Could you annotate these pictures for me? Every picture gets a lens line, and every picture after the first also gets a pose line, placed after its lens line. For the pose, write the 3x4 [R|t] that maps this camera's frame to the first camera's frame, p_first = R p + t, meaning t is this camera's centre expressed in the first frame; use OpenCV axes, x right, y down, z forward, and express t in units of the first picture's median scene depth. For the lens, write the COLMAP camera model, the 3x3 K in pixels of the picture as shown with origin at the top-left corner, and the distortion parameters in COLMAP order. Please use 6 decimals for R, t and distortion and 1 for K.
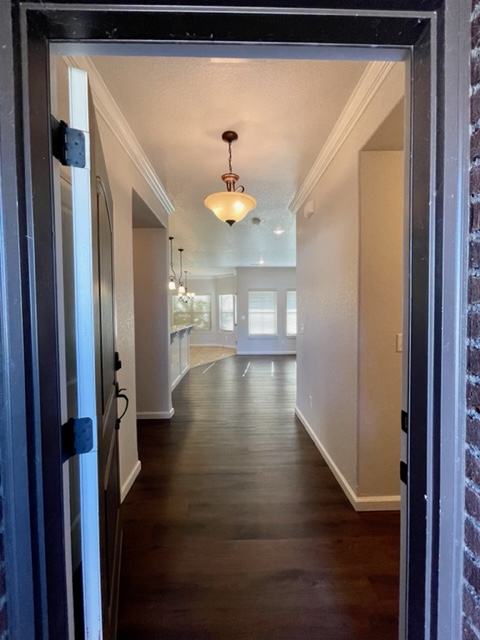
lens RADIAL K [[256.8, 0, 240.0], [0, 256.8, 320.0], [0, 0, 1]] dist [0.000552, 0.000193]
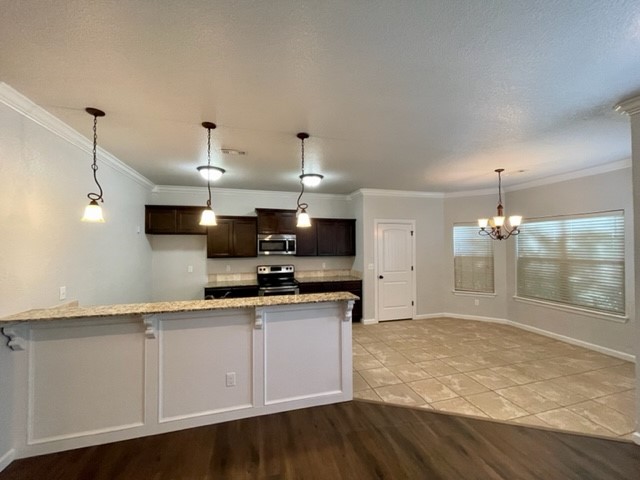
lens RADIAL K [[259.0, 0, 318.6], [0, 259.0, 241.1], [0, 0, 1]] dist [0.000323, 0.000386]
pose [[0.236105, -0.006821, -0.971704, 0.302749], [-0.034695, 0.999279, -0.015445, -0.090260], [0.971108, 0.037360, 0.235698, 1.164395]]
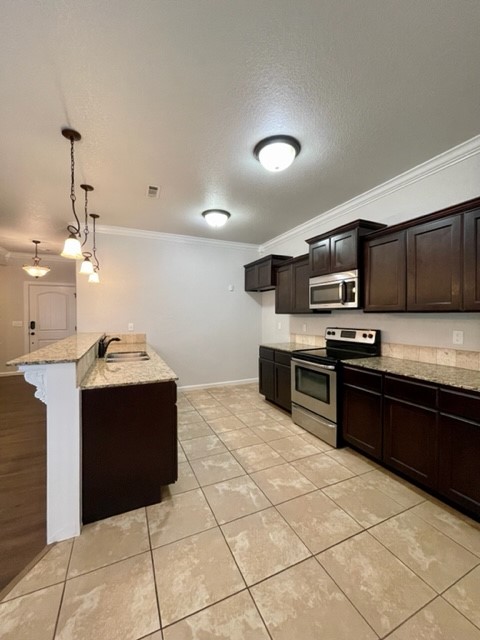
lens RADIAL K [[256.8, 0, 240.0], [0, 256.8, 320.0], [0, 0, 1]] dist [0.000552, 0.000193]
pose [[-0.922871, 0.018876, -0.384646, -0.375693], [-0.003300, 0.998374, 0.056911, -0.050004], [0.385095, 0.053791, -0.921308, 1.792147]]
